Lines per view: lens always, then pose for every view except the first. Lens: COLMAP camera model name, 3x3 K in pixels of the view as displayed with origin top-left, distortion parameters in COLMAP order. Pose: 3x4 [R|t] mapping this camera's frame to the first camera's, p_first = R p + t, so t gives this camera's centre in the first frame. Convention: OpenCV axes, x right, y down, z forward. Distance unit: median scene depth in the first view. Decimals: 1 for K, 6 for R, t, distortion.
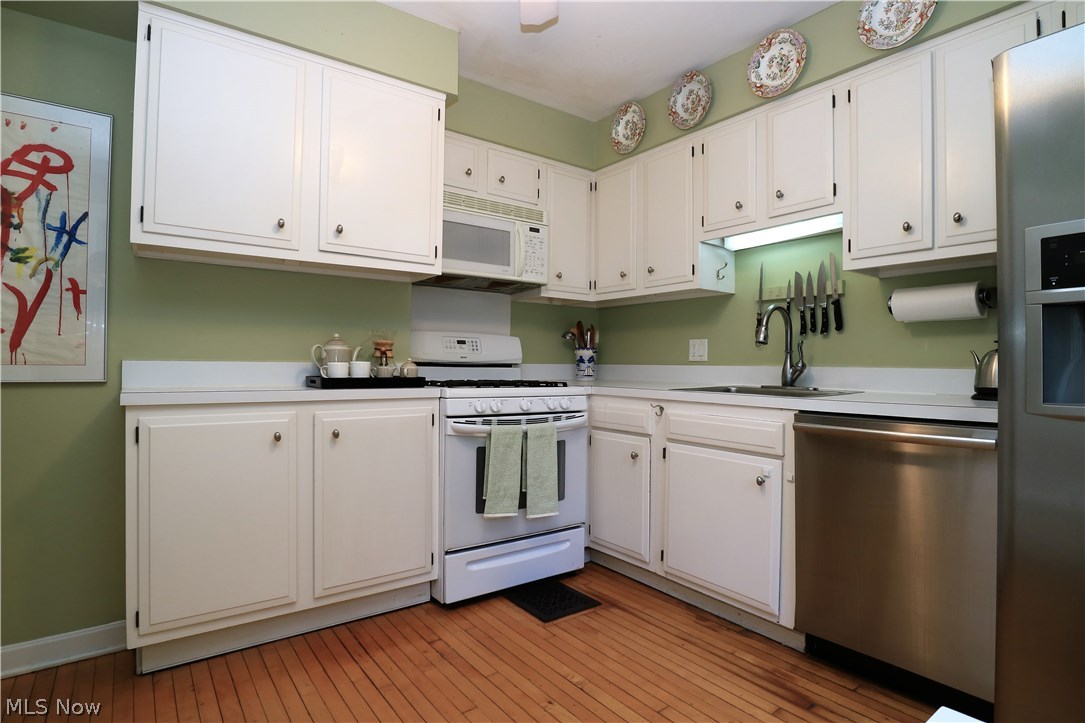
lens RADIAL K [[547.7, 0, 546.0], [0, 547.7, 360.7], [0, 0, 1]] dist [-0.038249, 0.006078]
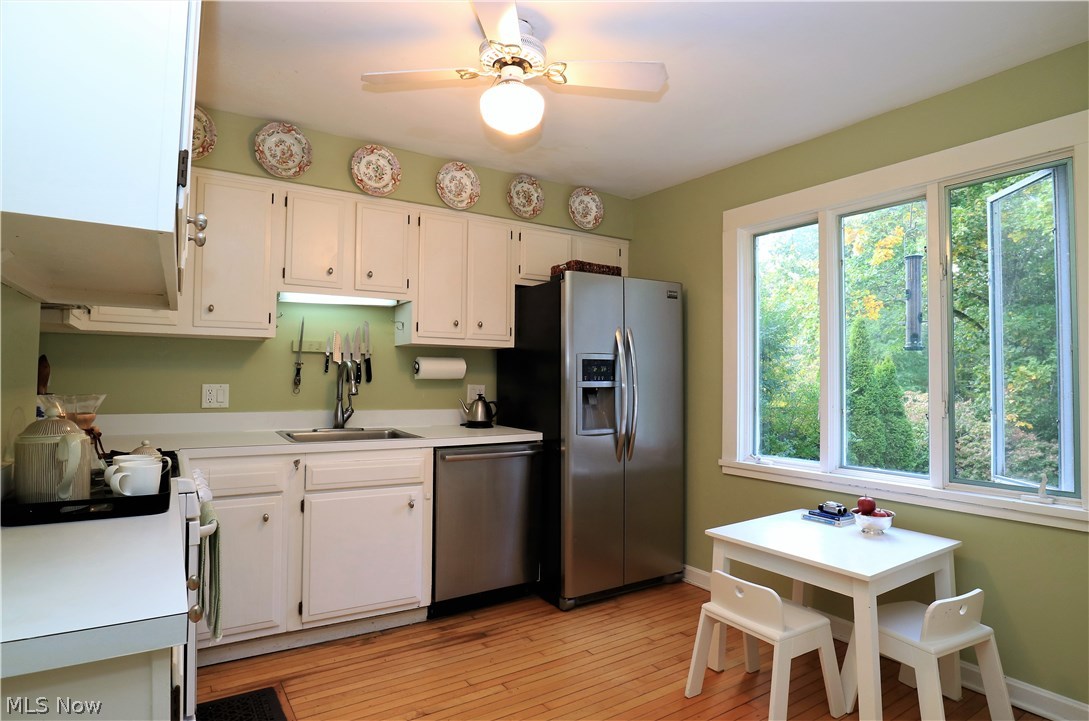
lens RADIAL K [[549.7, 0, 551.3], [0, 549.7, 365.7], [0, 0, 1]] dist [-0.038249, 0.006078]
pose [[0.105523, 0.022579, 0.994160, -0.749210], [-0.012530, 0.999693, -0.021374, -0.074974], [-0.994338, -0.010201, 0.105774, 0.444872]]
